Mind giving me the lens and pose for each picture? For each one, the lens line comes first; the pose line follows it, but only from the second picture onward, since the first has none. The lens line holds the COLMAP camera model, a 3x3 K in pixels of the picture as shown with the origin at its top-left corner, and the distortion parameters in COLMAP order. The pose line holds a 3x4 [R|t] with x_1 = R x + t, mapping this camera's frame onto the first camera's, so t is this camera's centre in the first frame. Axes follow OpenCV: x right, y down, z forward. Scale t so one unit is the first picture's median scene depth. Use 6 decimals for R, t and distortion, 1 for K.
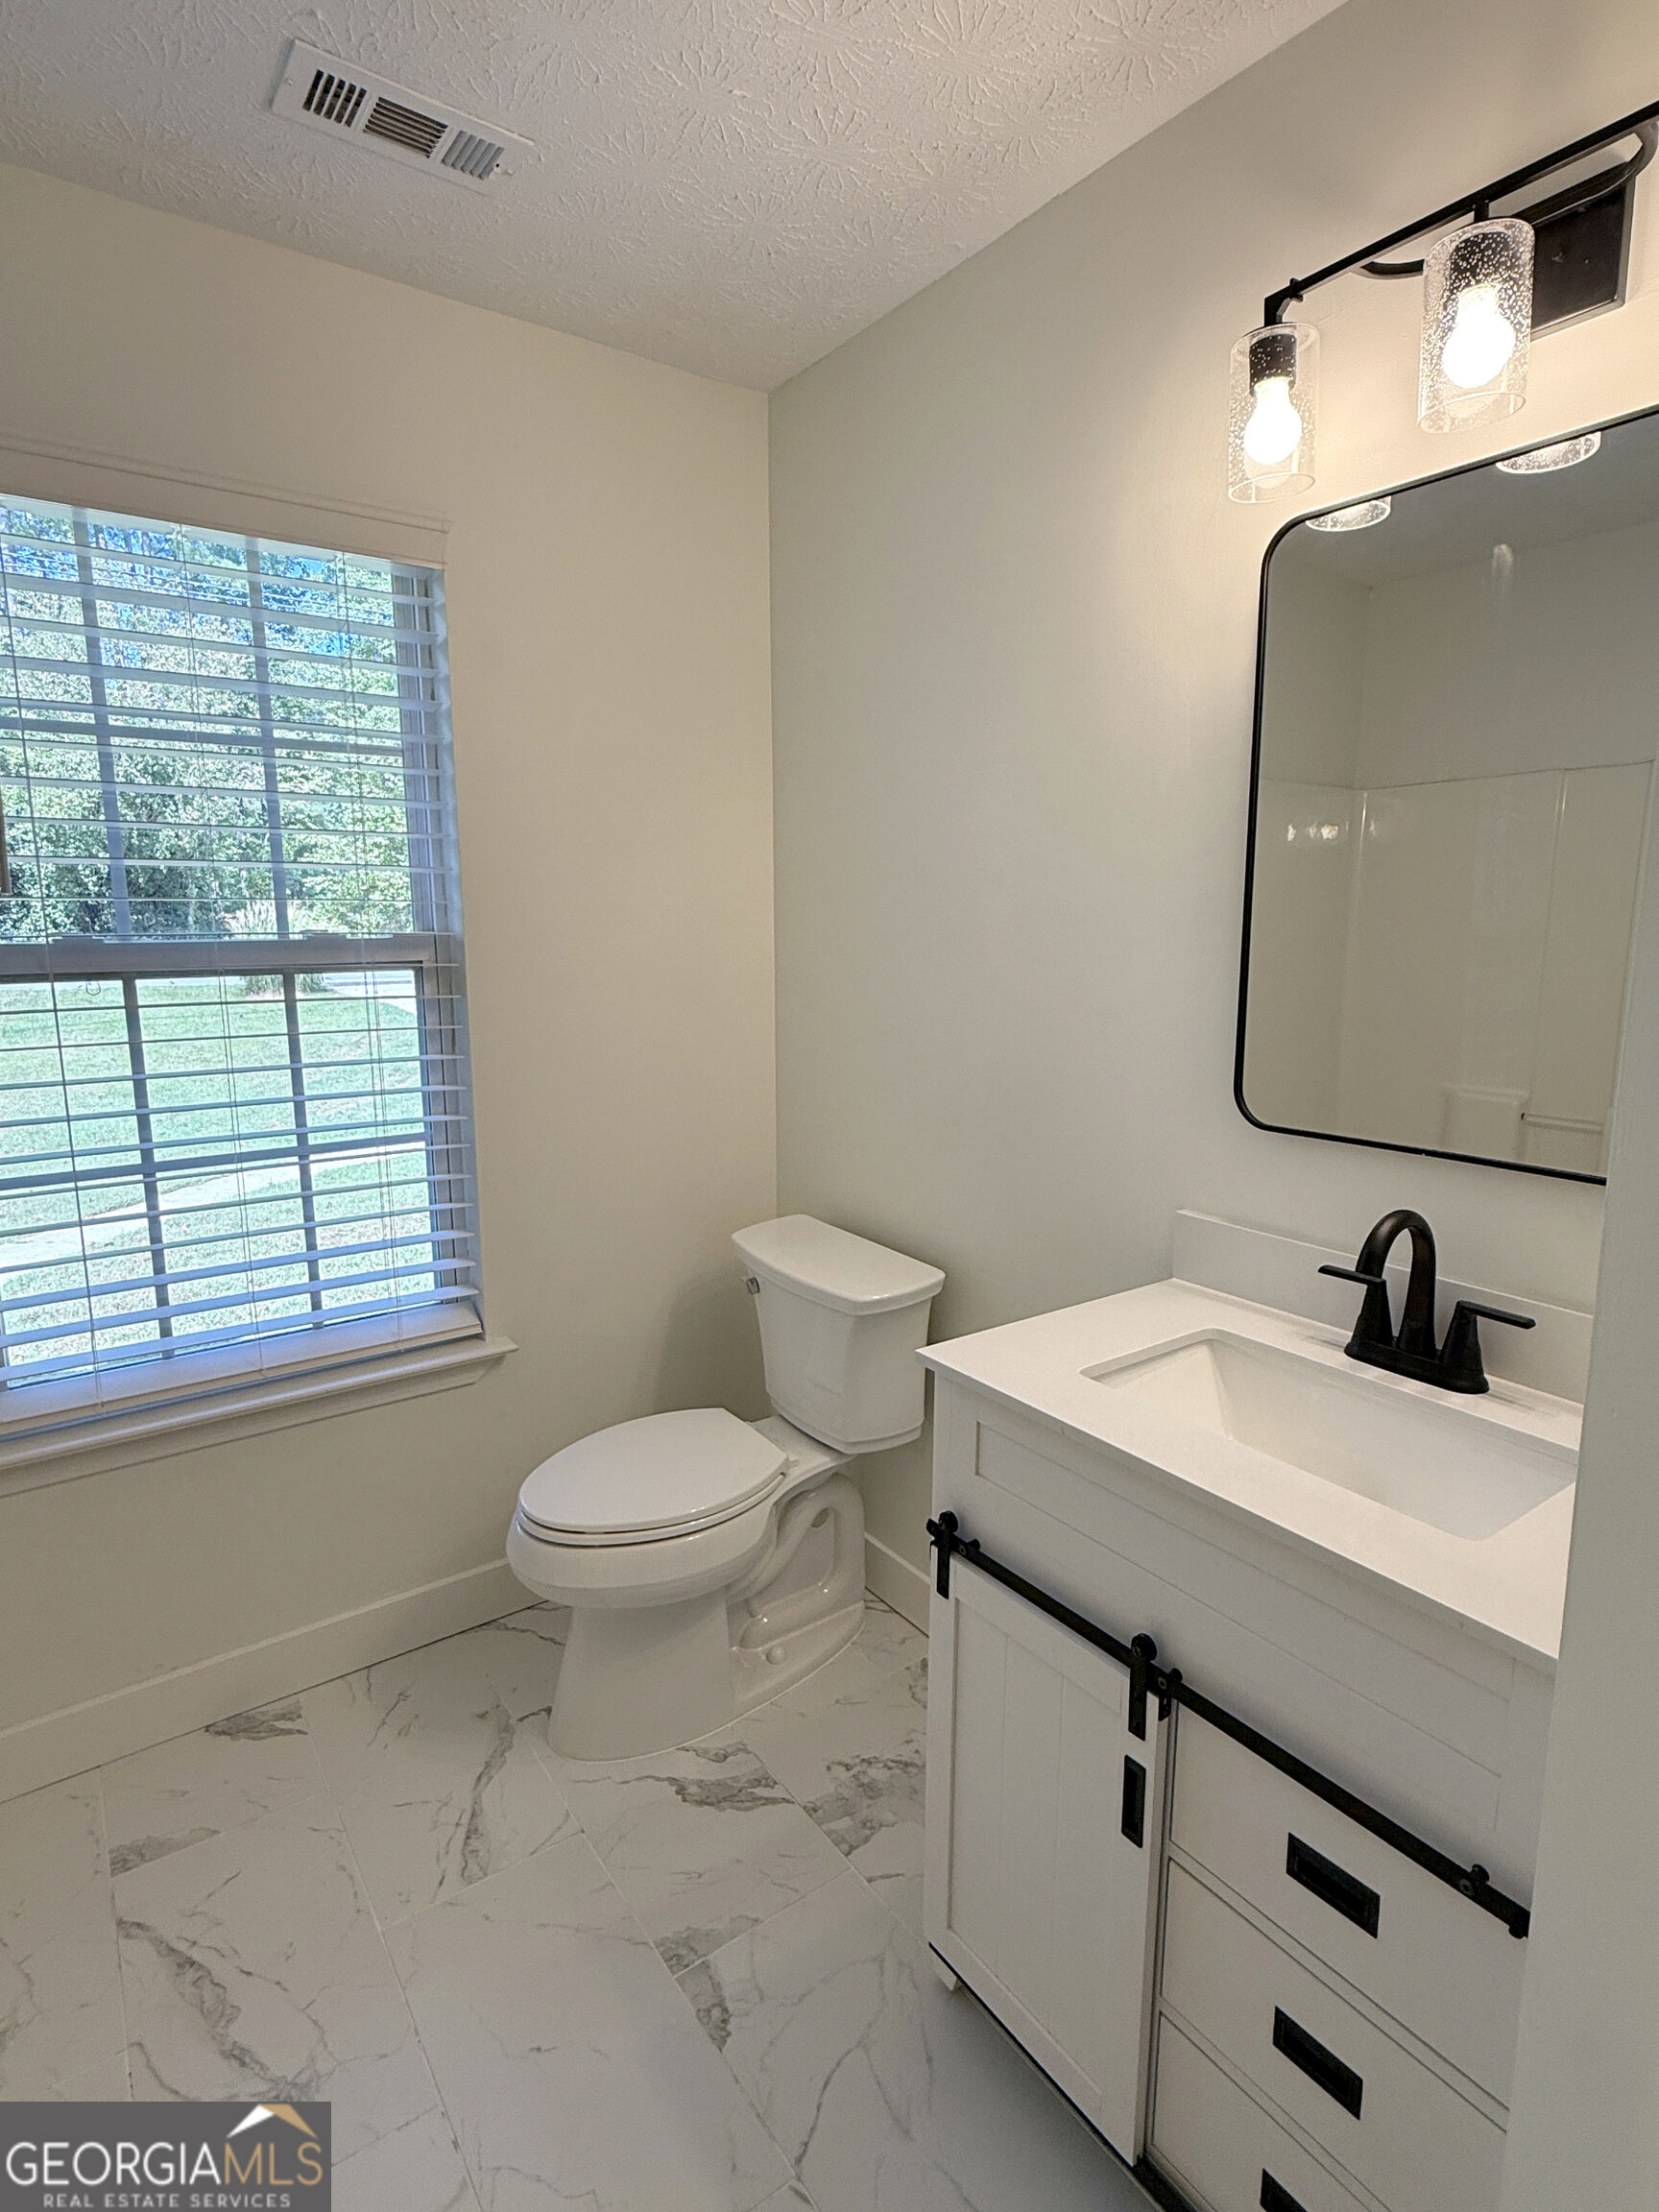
lens RADIAL K [[1100.9, 0, 829.1], [0, 1100.9, 1109.6], [0, 0, 1]] dist [-0.014906, -0.000528]
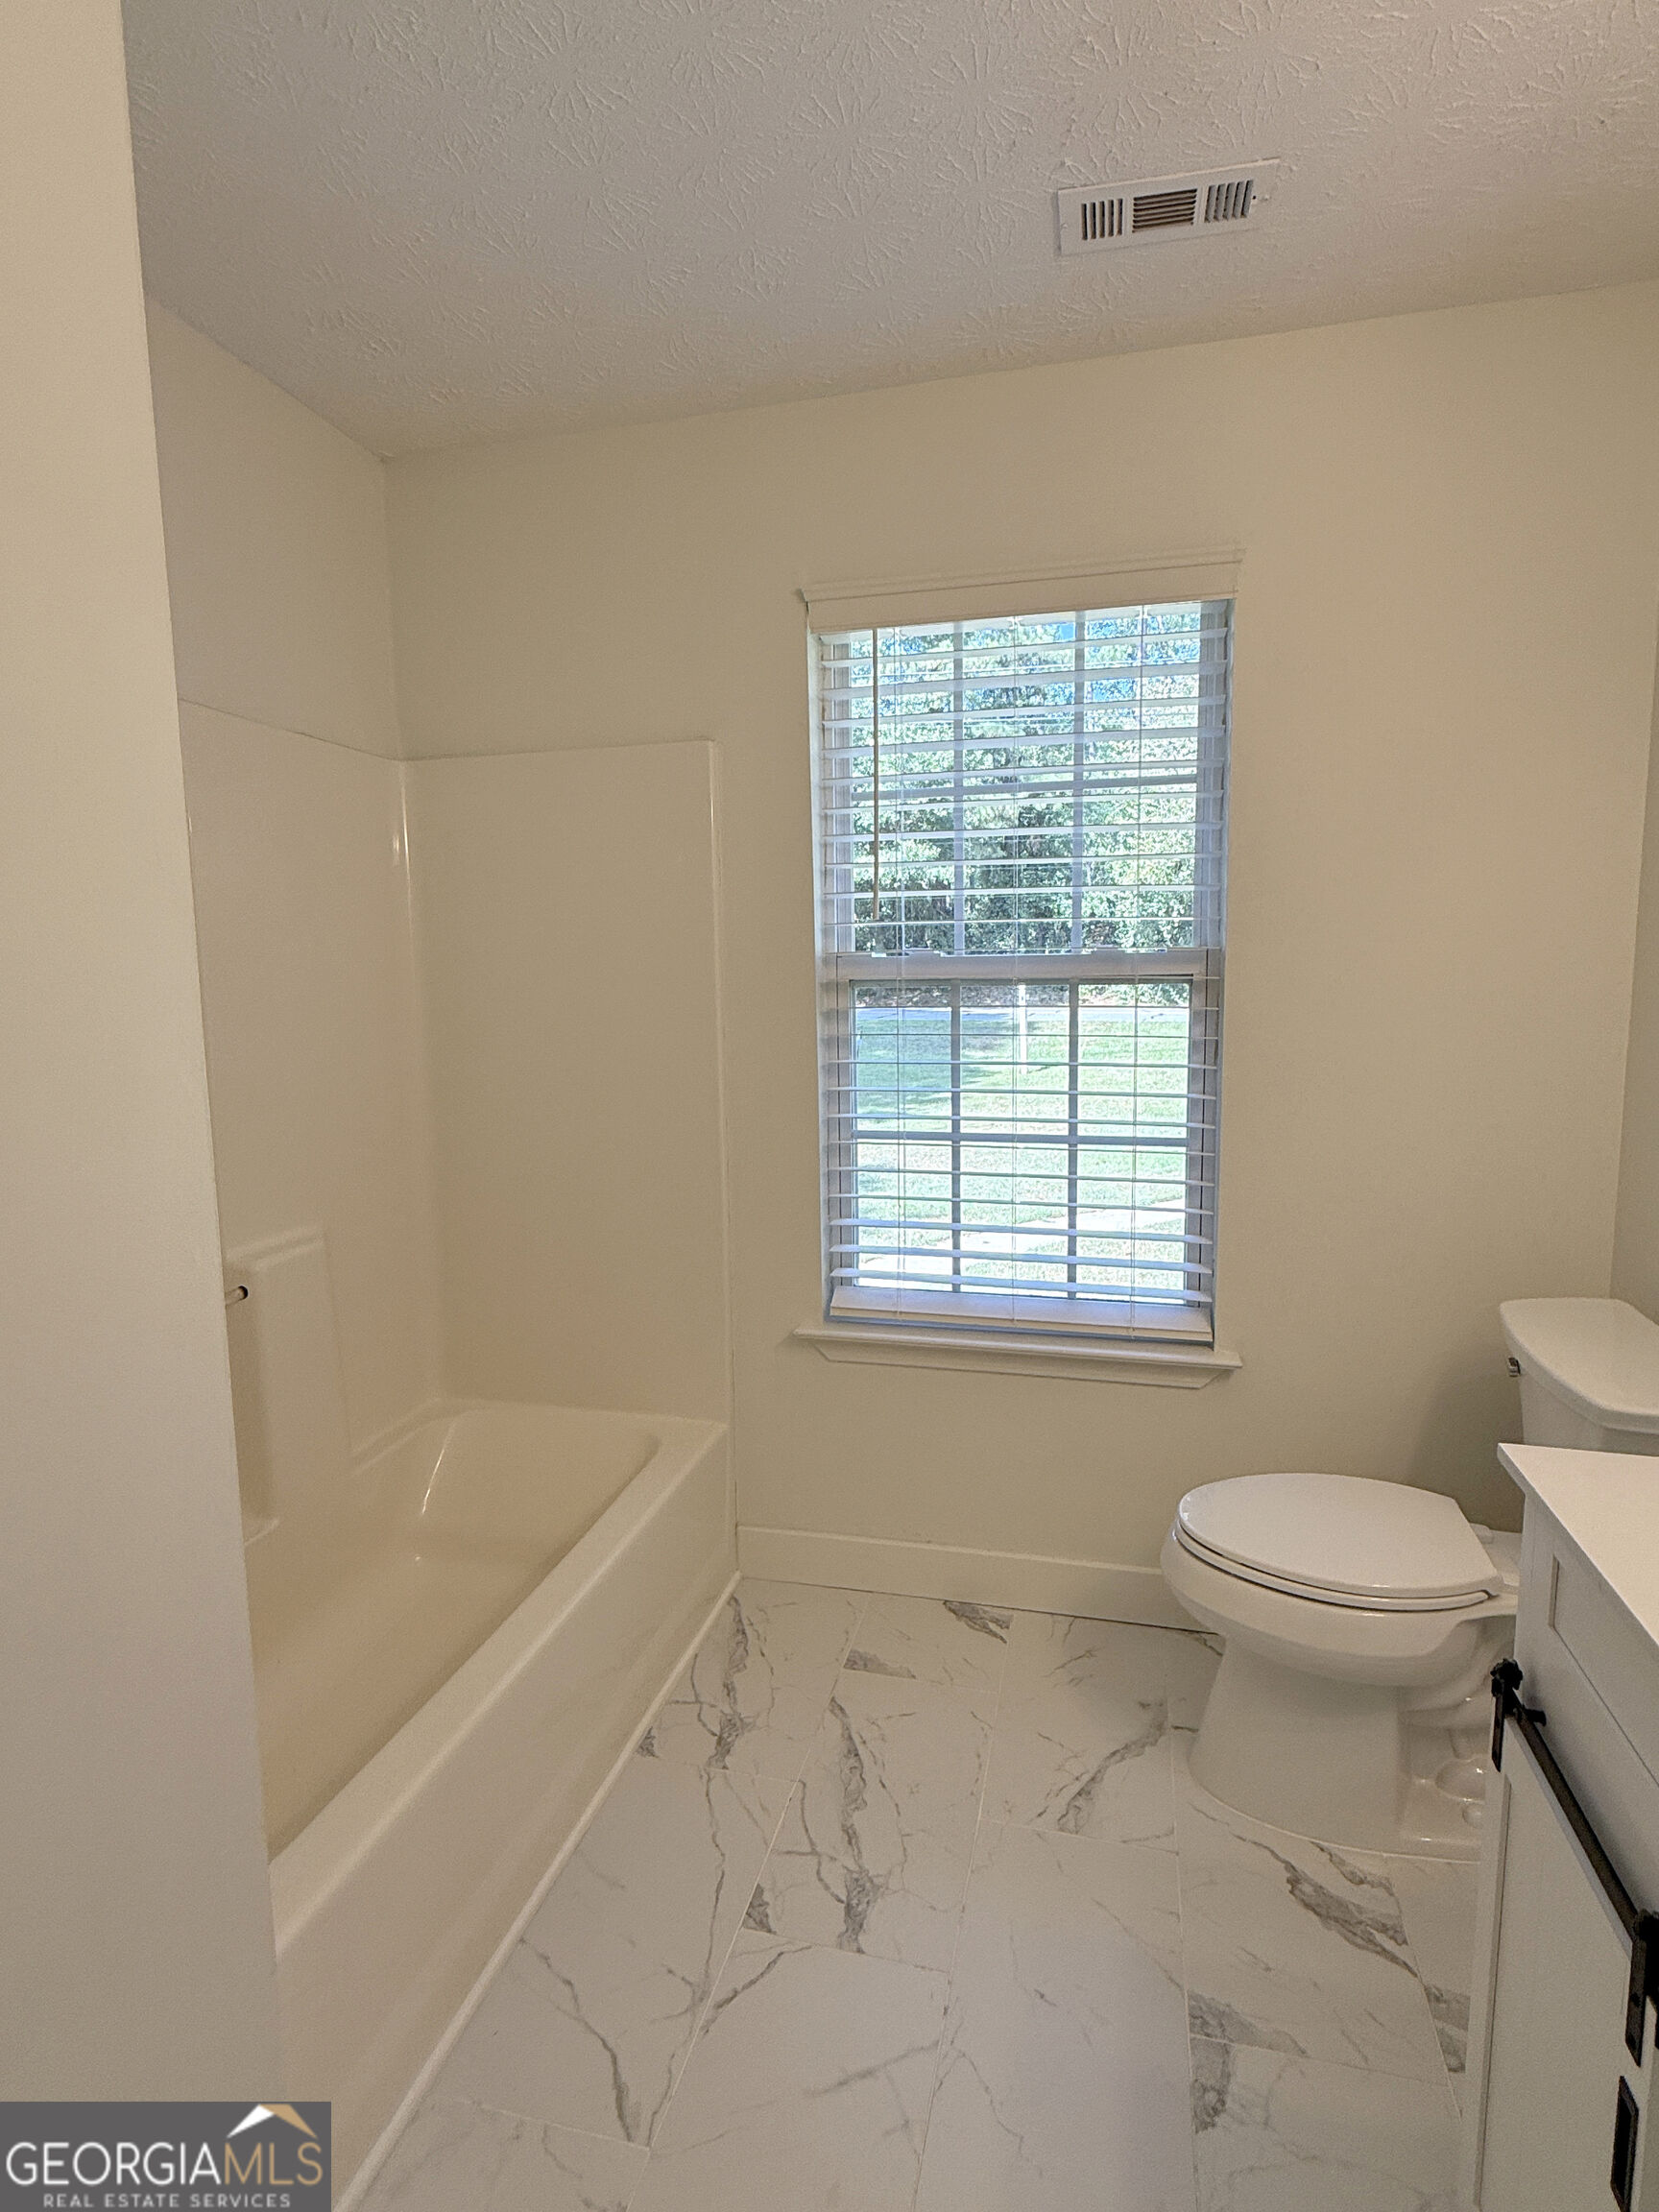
lens RADIAL K [[1100.9, 0, 830.5], [0, 1100.9, 1108.6], [0, 0, 1]] dist [-0.014906, -0.000528]
pose [[0.642316, 0.090965, -0.761023, 0.230424], [-0.117162, 0.992915, 0.019797, 0.013289], [0.757432, 0.076447, 0.648423, 0.070776]]
